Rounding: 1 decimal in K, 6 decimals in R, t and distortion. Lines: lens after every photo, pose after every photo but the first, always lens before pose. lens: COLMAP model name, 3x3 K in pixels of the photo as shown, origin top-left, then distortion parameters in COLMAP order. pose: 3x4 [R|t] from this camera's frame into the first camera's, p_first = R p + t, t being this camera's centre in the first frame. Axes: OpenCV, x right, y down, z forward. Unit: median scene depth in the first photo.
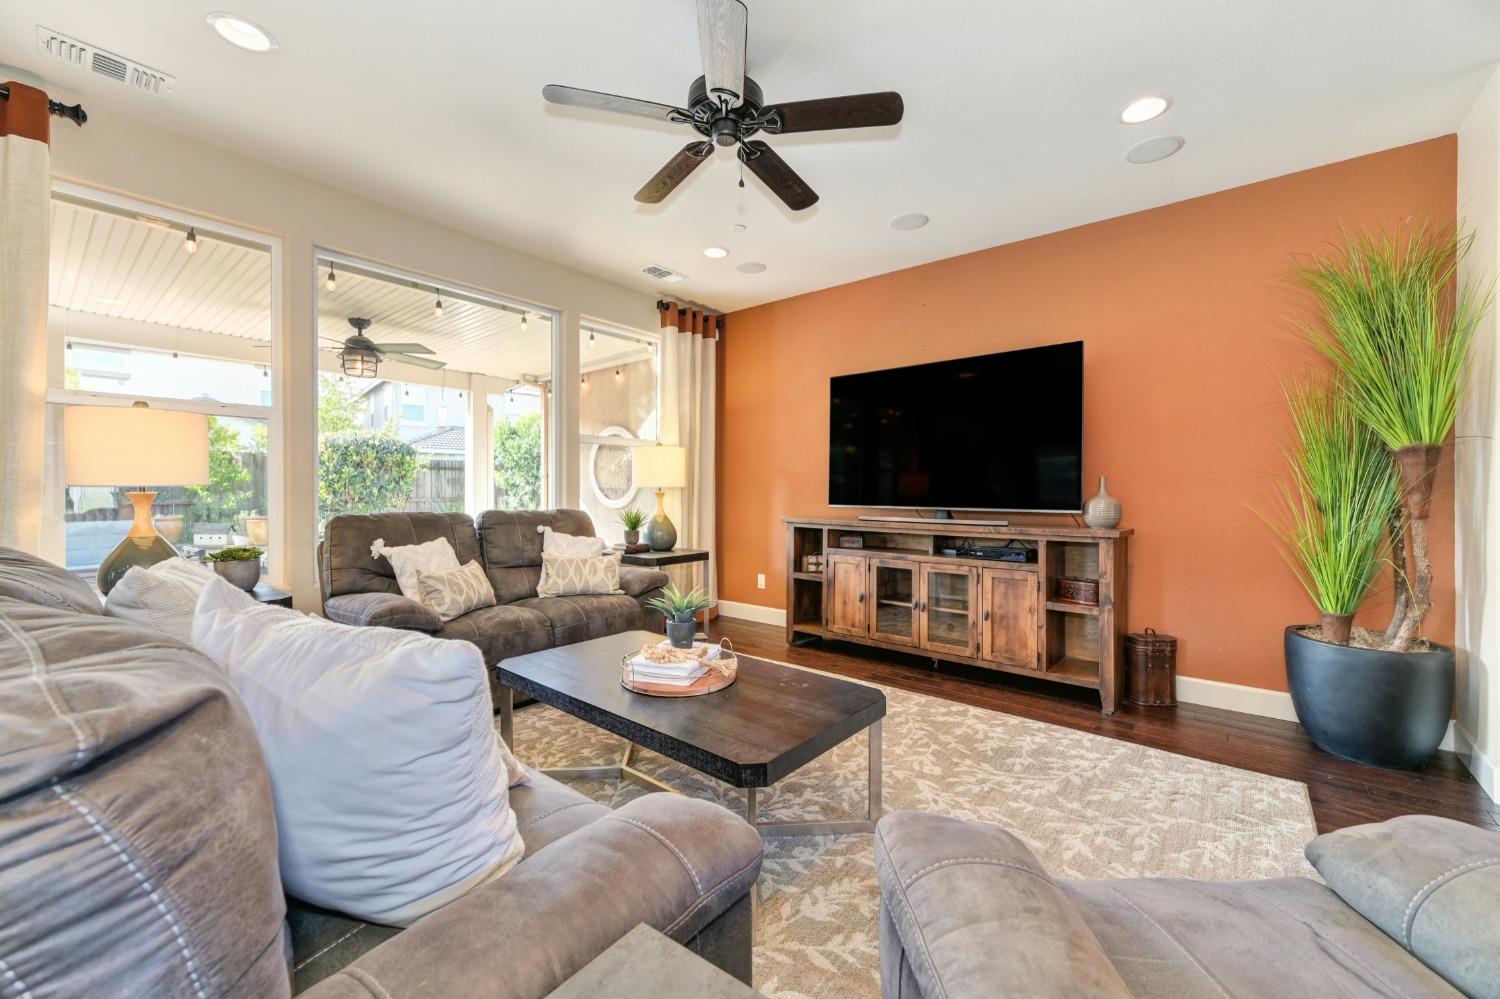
lens RADIAL K [[598.8, 0, 748.8], [0, 598.8, 495.1], [0, 0, 1]] dist [-0.001636, 0.001517]
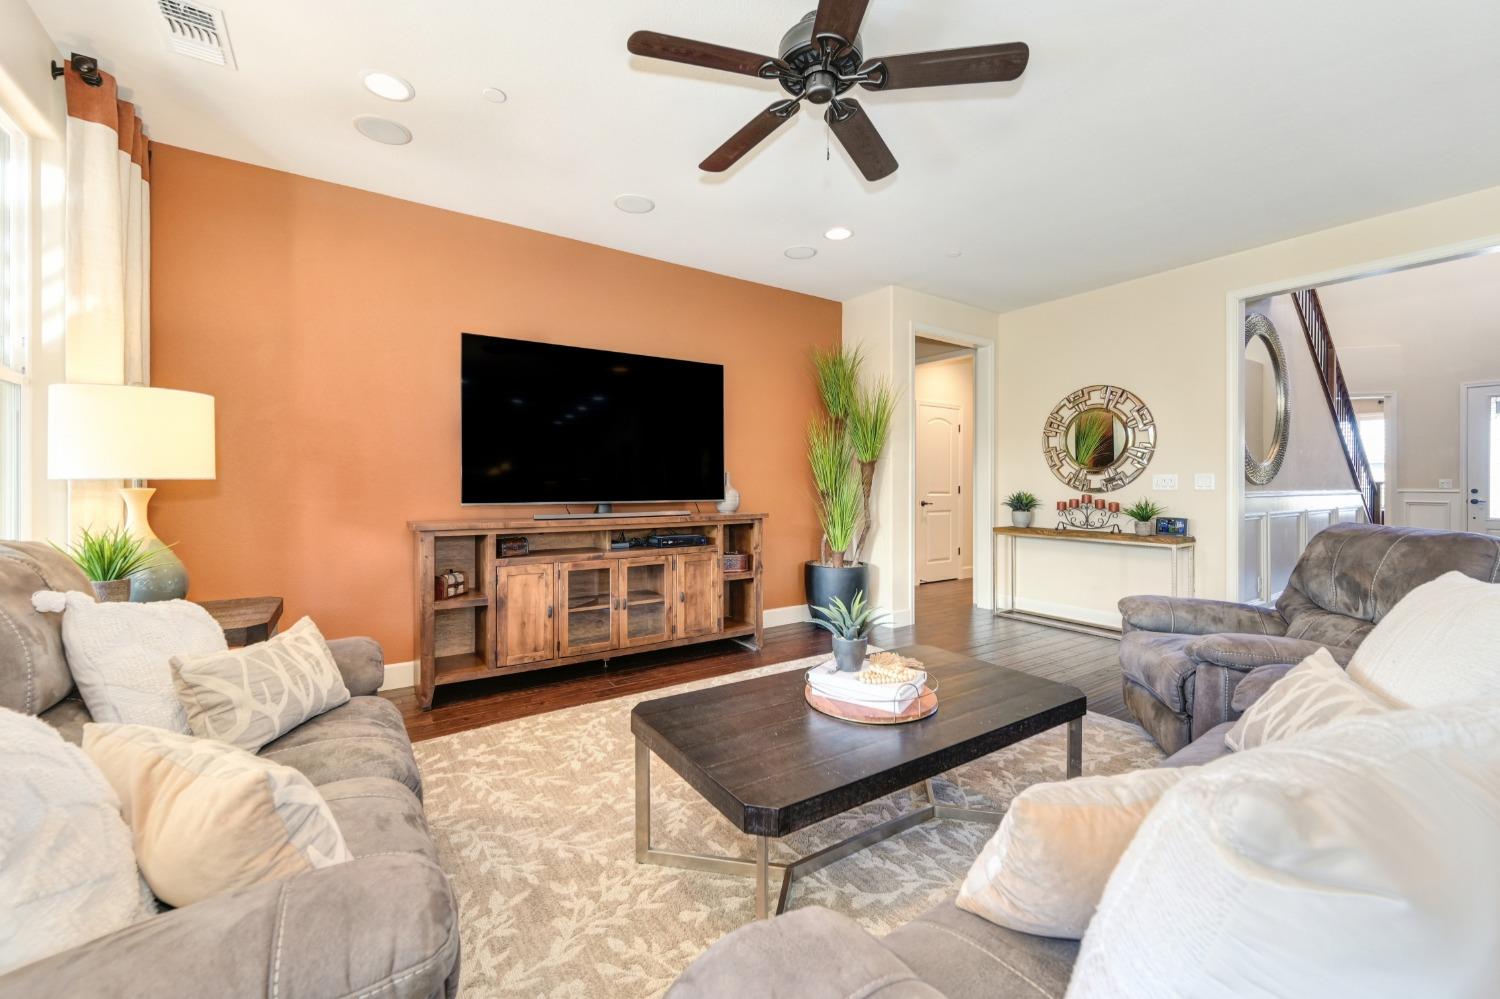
lens RADIAL K [[598.8, 0, 758.0], [0, 598.8, 487.8], [0, 0, 1]] dist [-0.001636, 0.001517]
pose [[0.267968, -0.010326, 0.963373, -0.606873], [0.006871, 0.999938, 0.008806, -0.008675], [-0.963403, 0.004260, 0.268022, 0.557452]]
